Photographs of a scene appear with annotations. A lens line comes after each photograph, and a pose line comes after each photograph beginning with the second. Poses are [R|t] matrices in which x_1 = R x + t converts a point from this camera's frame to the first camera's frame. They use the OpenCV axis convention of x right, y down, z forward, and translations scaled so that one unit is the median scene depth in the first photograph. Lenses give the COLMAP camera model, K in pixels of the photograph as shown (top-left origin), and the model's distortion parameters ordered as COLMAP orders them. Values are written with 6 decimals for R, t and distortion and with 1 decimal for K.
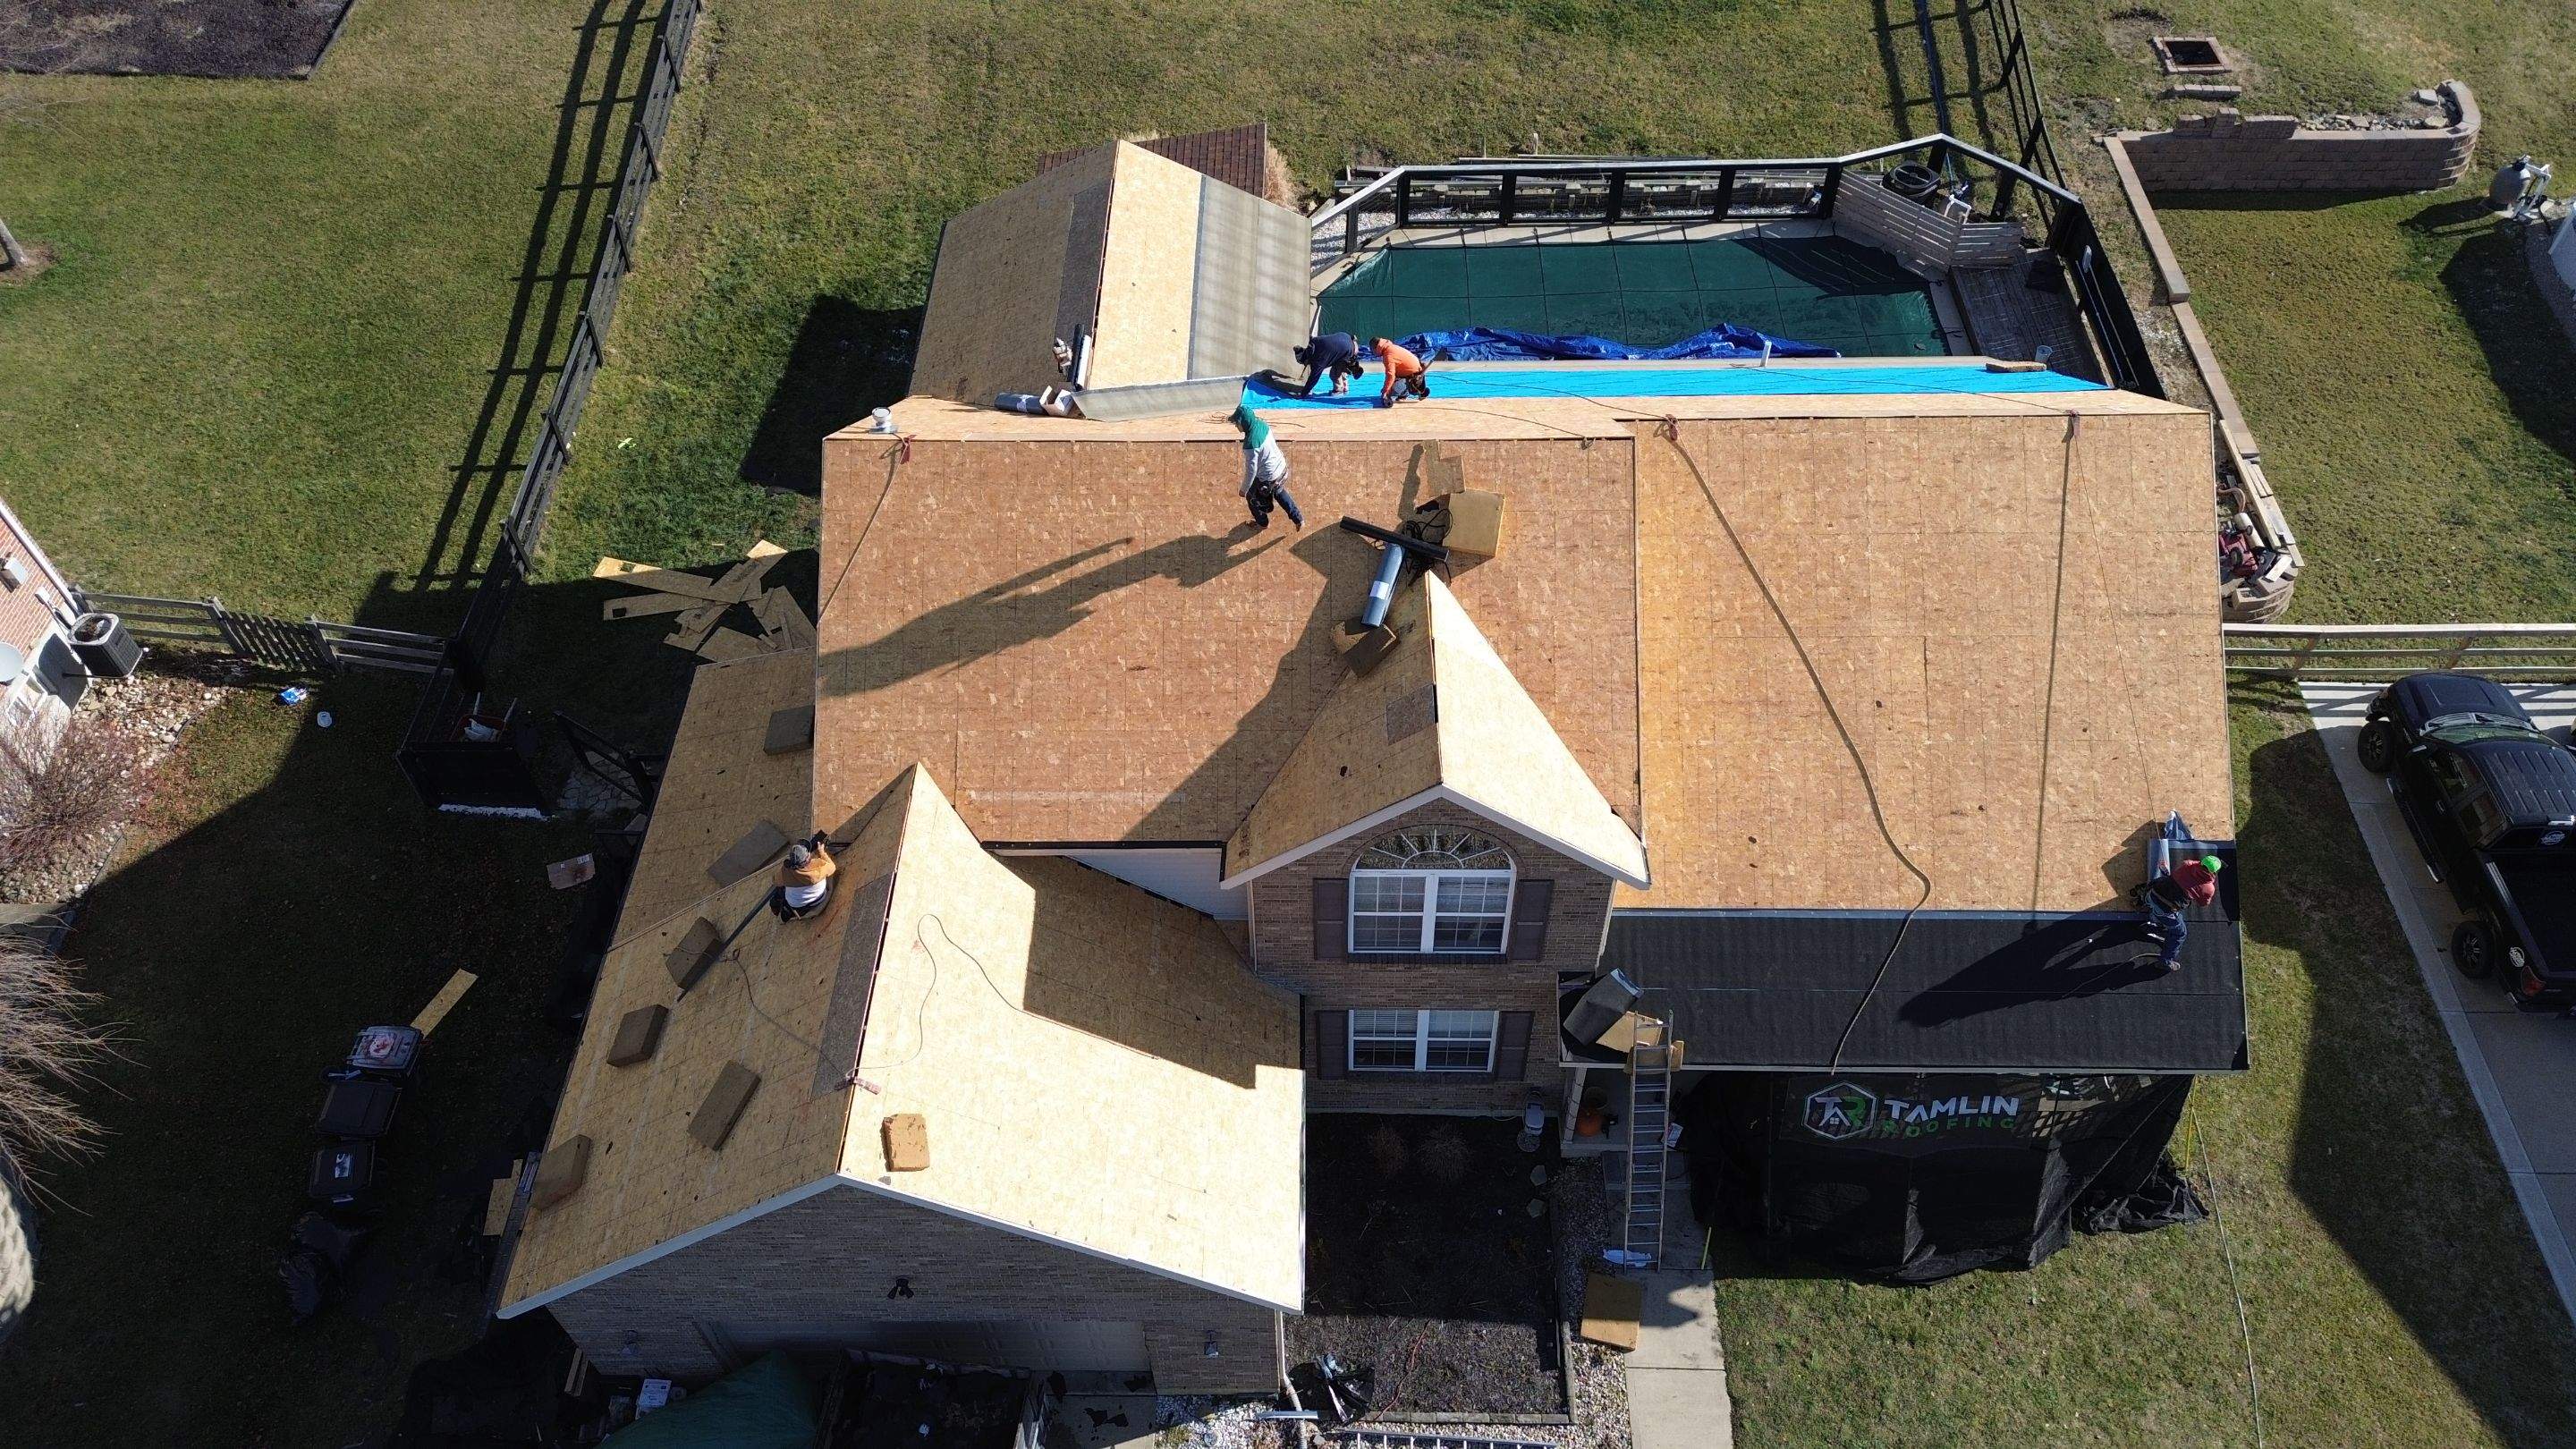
lens RADIAL K [[1816.5, 0, 1296.8], [0, 1816.5, 725.0], [0, 0, 1]] dist [0.084258, -0.086873]
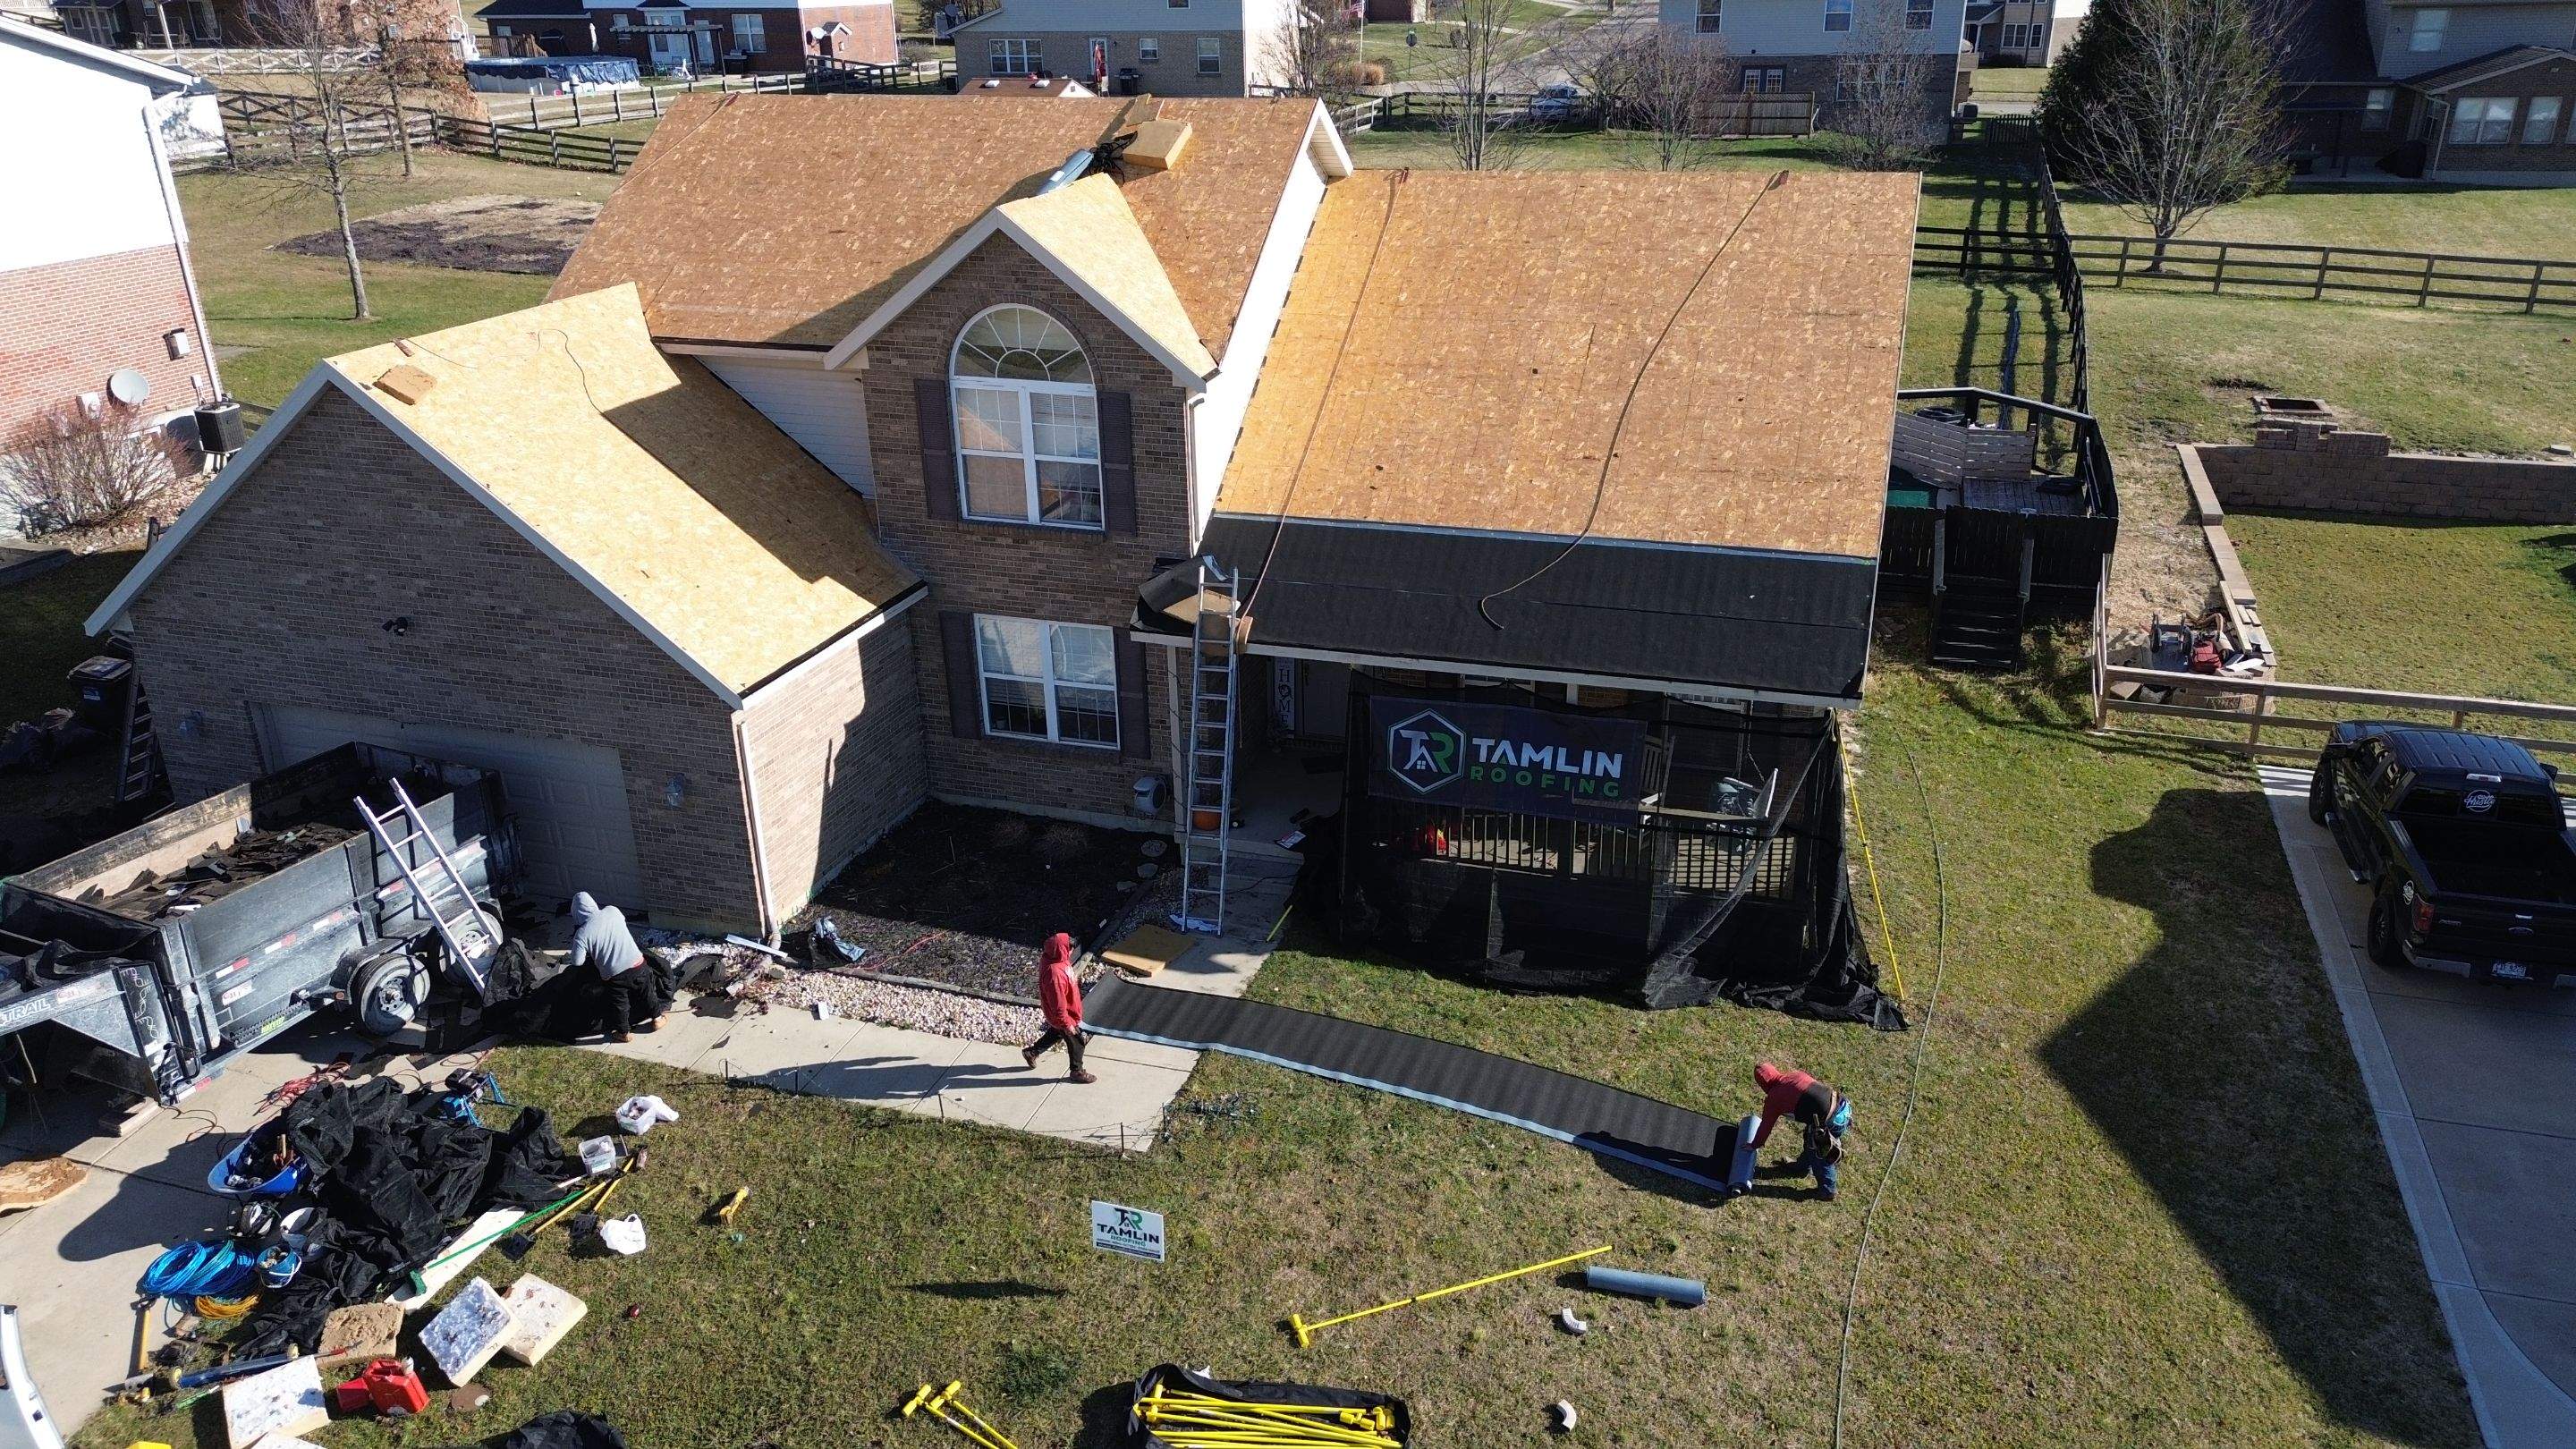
lens RADIAL K [[1816.5, 0, 1294.6], [0, 1816.5, 726.5], [0, 0, 1]] dist [0.084258, -0.086873]
pose [[0.954056, 0.113513, -0.277294, 0.466112], [-0.226968, 0.877965, -0.421500, 0.572823], [0.195609, 0.465072, 0.863392, 0.206143]]
